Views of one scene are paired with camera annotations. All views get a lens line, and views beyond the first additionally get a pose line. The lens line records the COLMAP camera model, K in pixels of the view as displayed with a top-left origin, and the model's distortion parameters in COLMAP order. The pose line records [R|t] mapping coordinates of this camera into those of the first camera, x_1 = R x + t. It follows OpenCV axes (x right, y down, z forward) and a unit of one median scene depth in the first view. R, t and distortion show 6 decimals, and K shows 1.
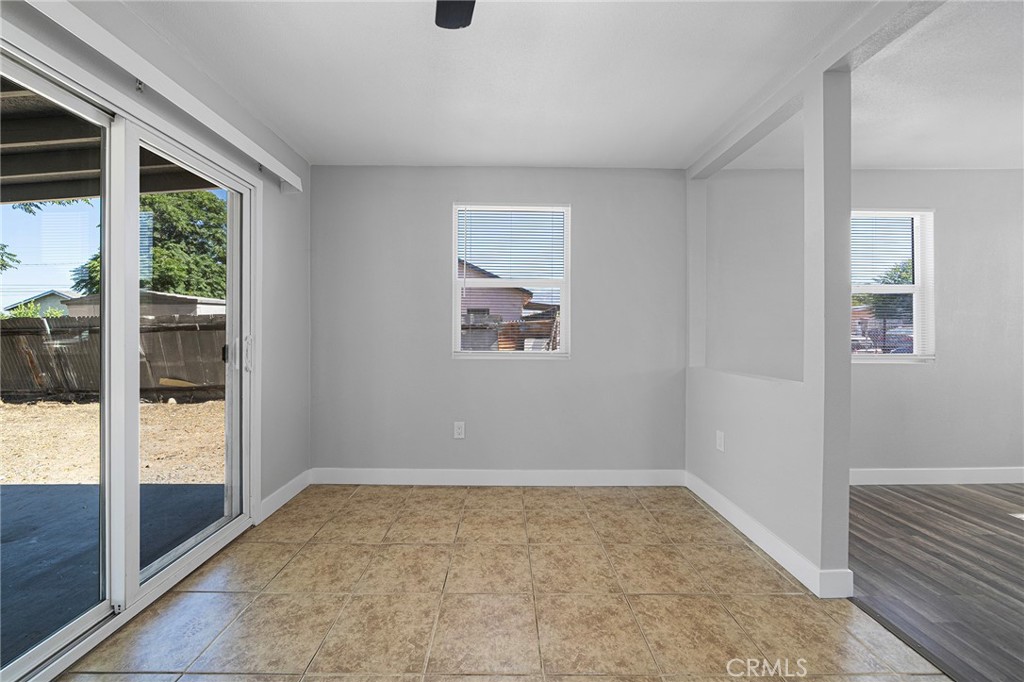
lens RADIAL K [[381.6, 0, 512.0], [0, 381.6, 341.0], [0, 0, 1]] dist [-0.000432, -0.000068]
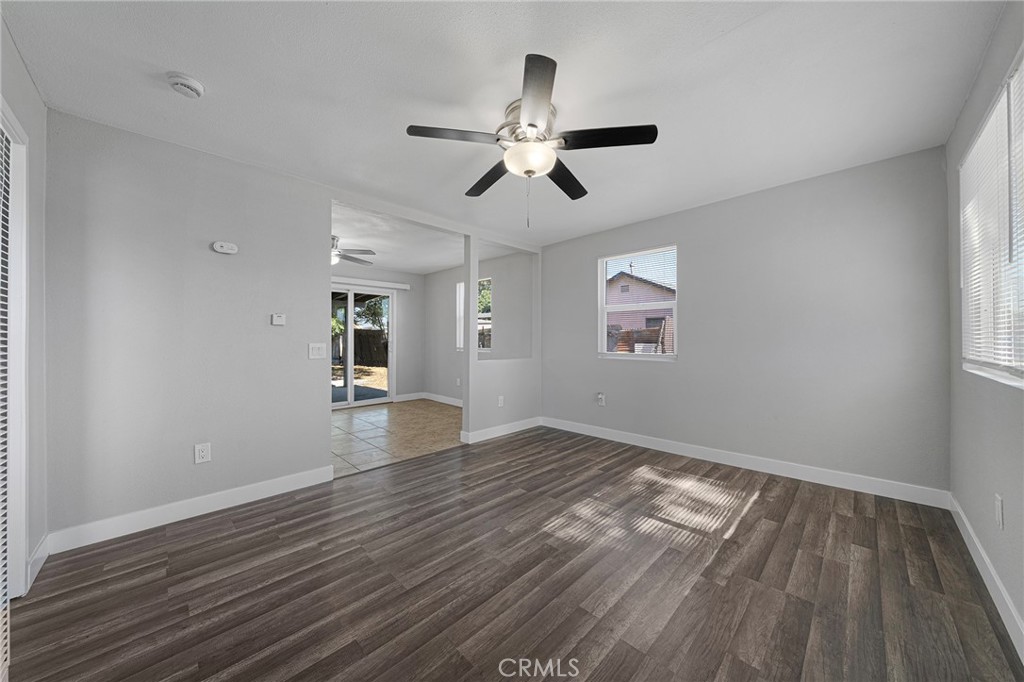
lens RADIAL K [[354.7, 0, 512.0], [0, 354.7, 341.0], [0, 0, 1]] dist [-0.000536, 0.000015]
pose [[0.703124, 0.000455, -0.711067, 1.935673], [-0.010419, 0.999899, -0.009664, 0.006814], [0.710991, 0.014203, 0.703058, -0.319503]]
